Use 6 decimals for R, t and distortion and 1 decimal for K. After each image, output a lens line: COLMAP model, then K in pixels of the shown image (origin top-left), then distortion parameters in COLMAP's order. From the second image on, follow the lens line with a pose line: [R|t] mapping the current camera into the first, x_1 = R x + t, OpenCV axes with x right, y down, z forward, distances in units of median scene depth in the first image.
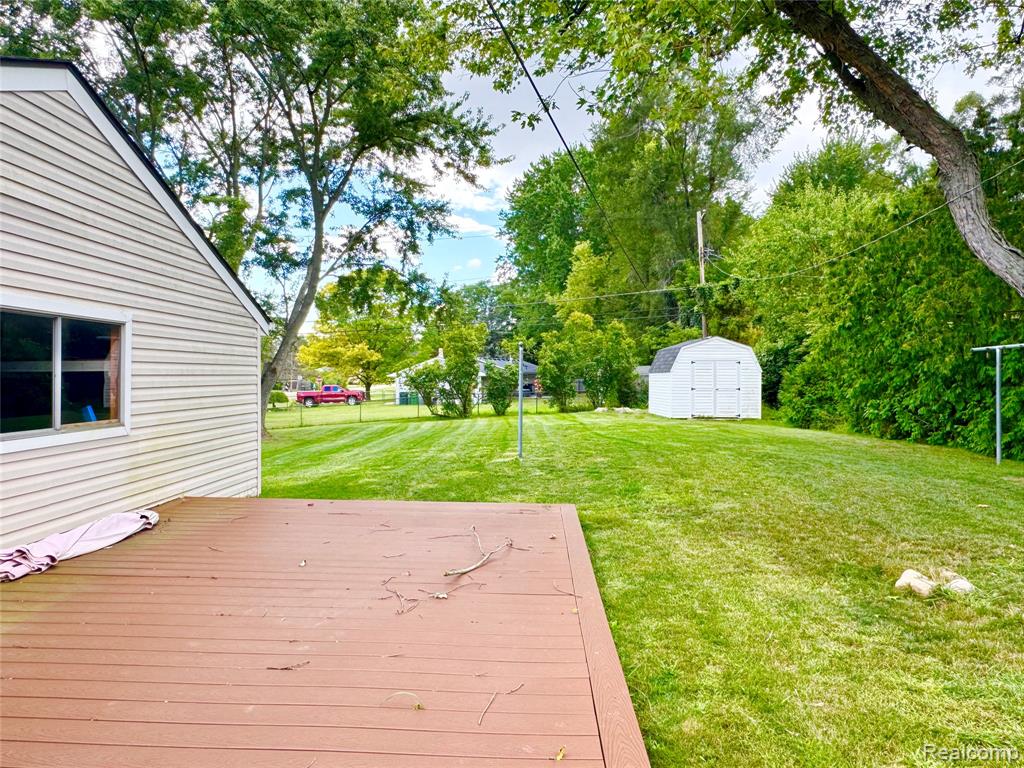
lens RADIAL K [[668.6, 0, 510.6], [0, 668.6, 384.8], [0, 0, 1]] dist [0.000572, 0.001973]
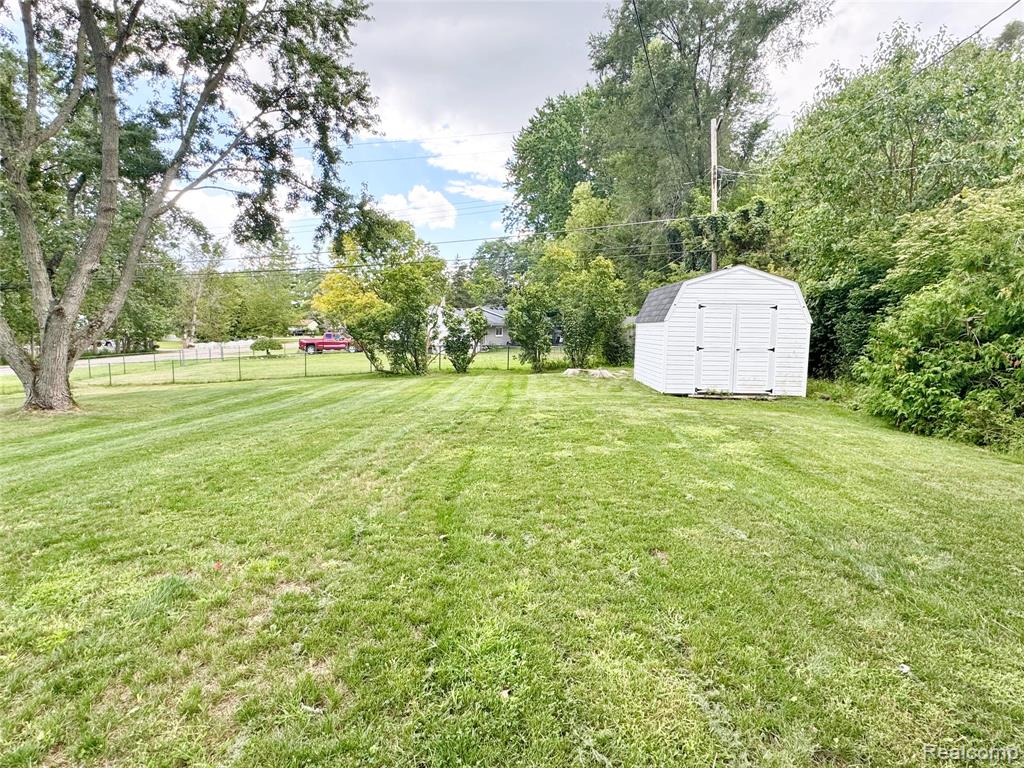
lens RADIAL K [[541.4, 0, 514.2], [0, 541.4, 377.8], [0, 0, 1]] dist [-0.004764, -0.000326]
pose [[0.998448, 0.017642, -0.052830, 0.087337], [-0.013231, 0.996487, 0.082697, -0.004365], [0.054103, -0.081869, 0.995173, 0.334170]]
